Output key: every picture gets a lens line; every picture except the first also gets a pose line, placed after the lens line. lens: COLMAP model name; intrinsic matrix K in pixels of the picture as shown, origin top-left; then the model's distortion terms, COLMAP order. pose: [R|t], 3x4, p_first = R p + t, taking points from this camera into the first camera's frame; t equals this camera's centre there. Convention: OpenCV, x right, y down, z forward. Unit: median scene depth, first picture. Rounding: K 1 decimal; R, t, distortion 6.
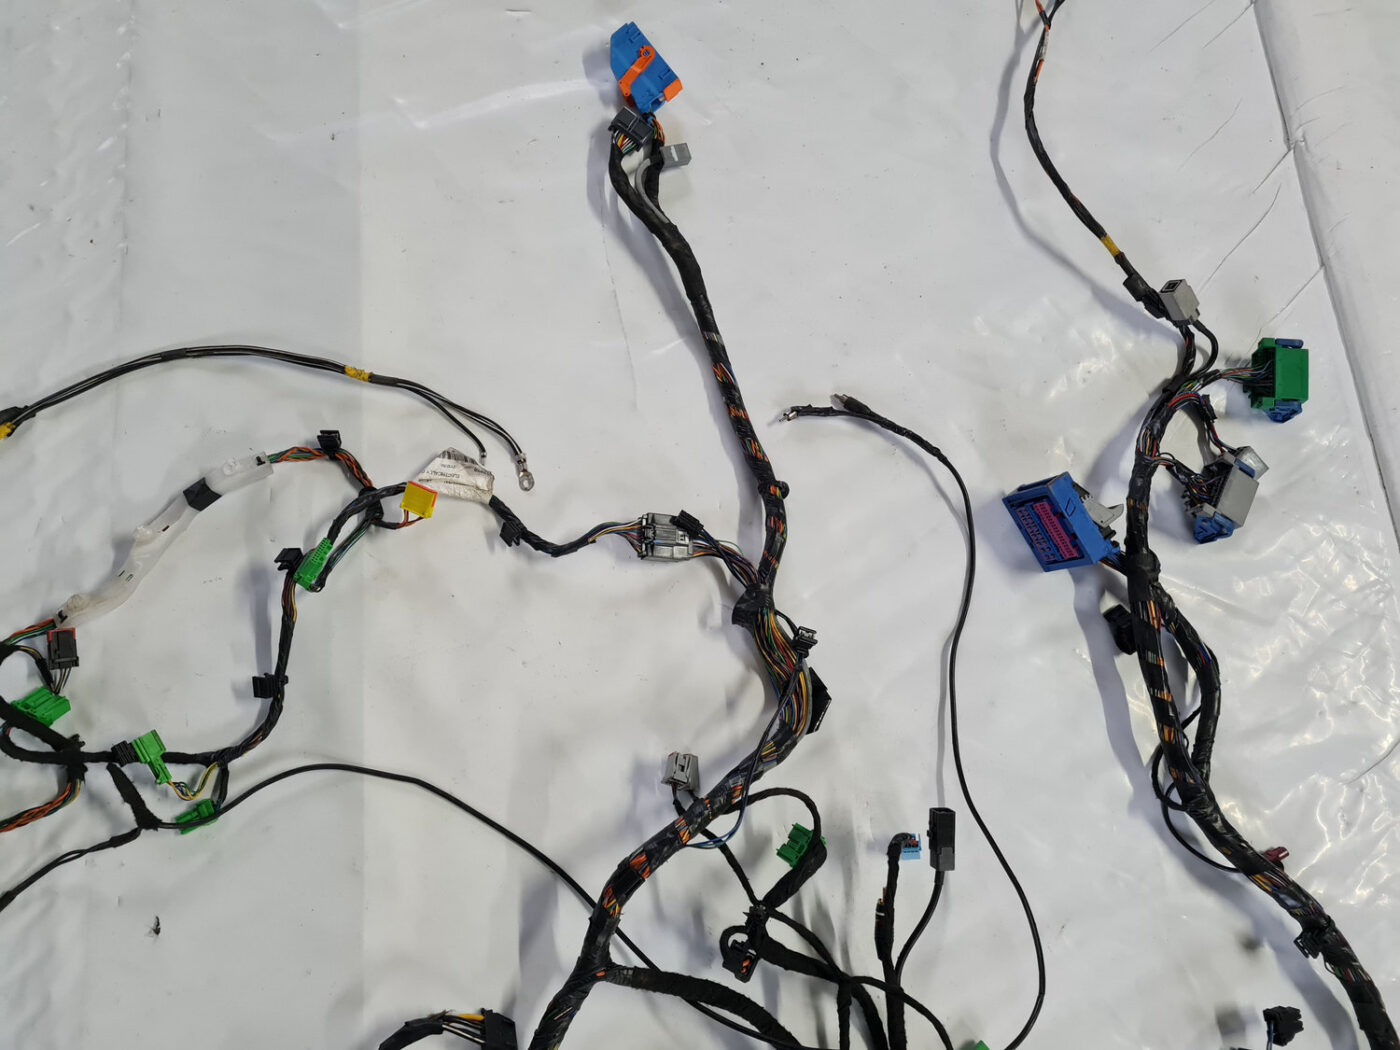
lens RADIAL K [[1062.1, 0, 709.3], [0, 1062.1, 513.6], [0, 0, 1]] dist [0.047731, -0.038107]
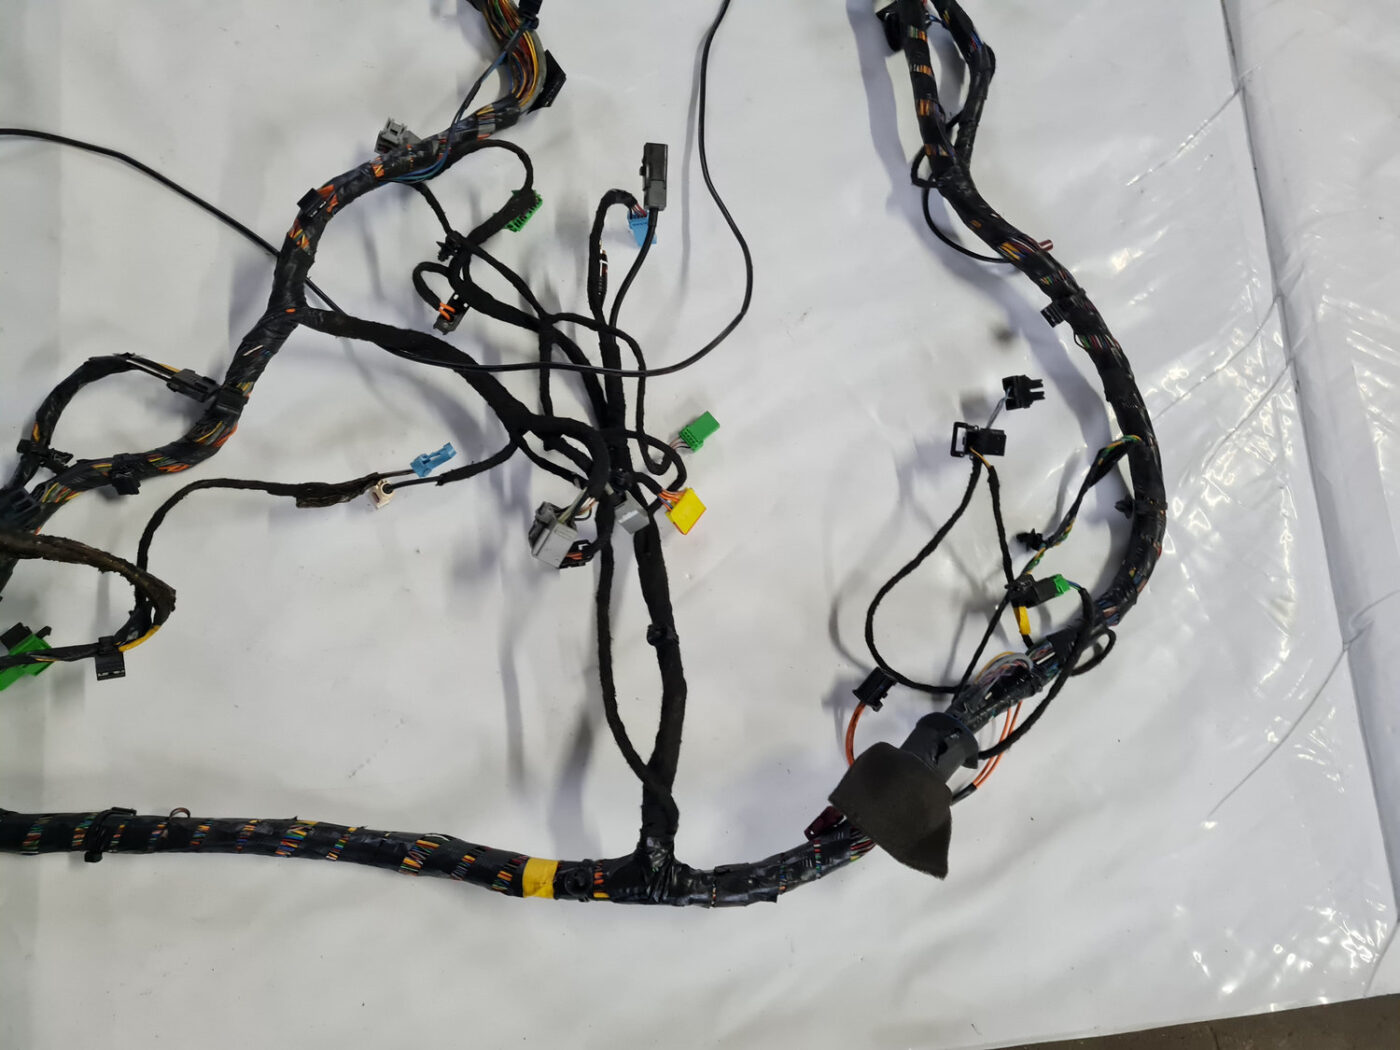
lens RADIAL K [[1062.1, 0, 696.1], [0, 1062.1, 511.2], [0, 0, 1]] dist [0.047731, -0.038107]
pose [[0.999665, 0.002351, -0.025793, 0.248119], [0.000039, 0.995733, 0.092278, 0.454495], [0.025900, -0.092248, 0.995399, 0.039136]]
